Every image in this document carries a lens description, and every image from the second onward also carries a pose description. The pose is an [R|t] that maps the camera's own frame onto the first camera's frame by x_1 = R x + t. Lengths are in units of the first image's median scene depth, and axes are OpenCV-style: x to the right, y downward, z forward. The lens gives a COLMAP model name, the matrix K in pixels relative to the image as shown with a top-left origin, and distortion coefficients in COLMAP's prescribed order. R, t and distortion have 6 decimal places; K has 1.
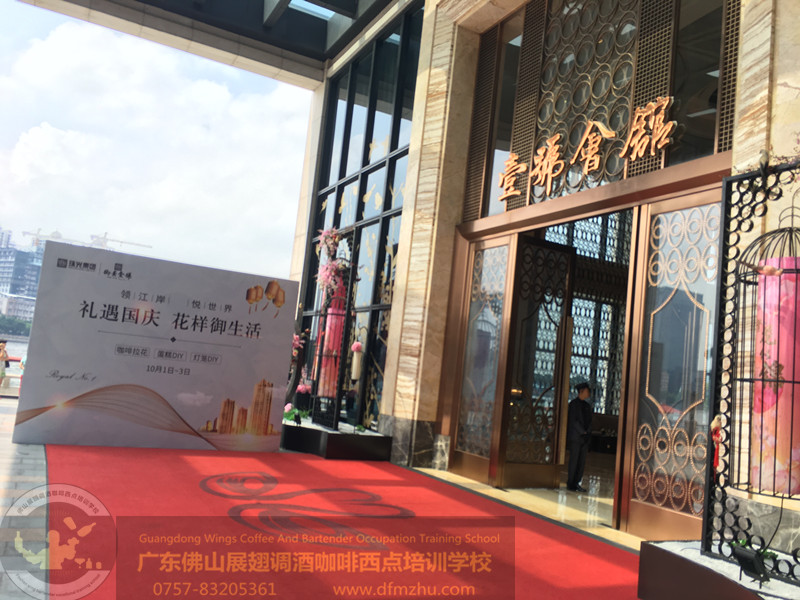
lens RADIAL K [[677.6, 0, 396.3], [0, 677.6, 302.8], [0, 0, 1]] dist [0.061457, -0.082618]
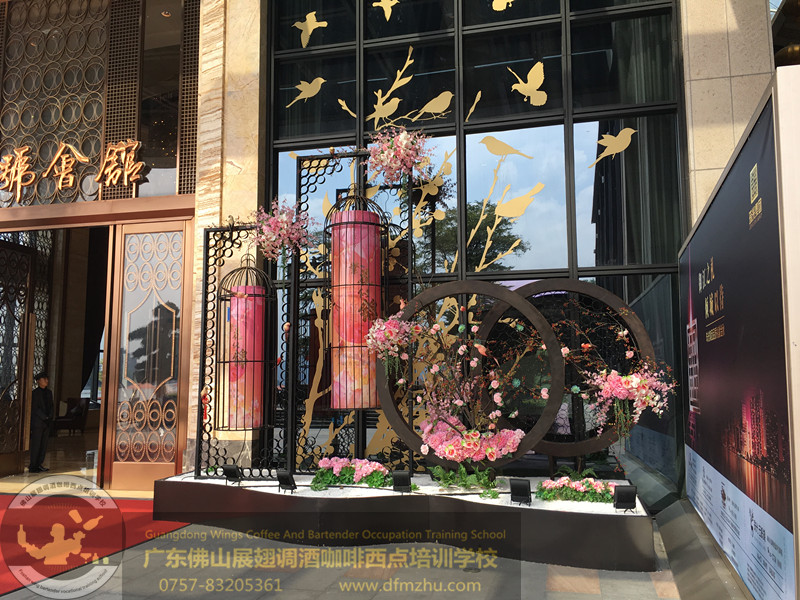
lens RADIAL K [[677.6, 0, 400.6], [0, 677.6, 301.6], [0, 0, 1]] dist [0.061457, -0.082618]
pose [[0.656844, -0.023049, 0.753675, -0.239762], [-0.002896, 0.999448, 0.033090, -0.047178], [-0.754021, -0.023918, 0.656414, -0.201070]]
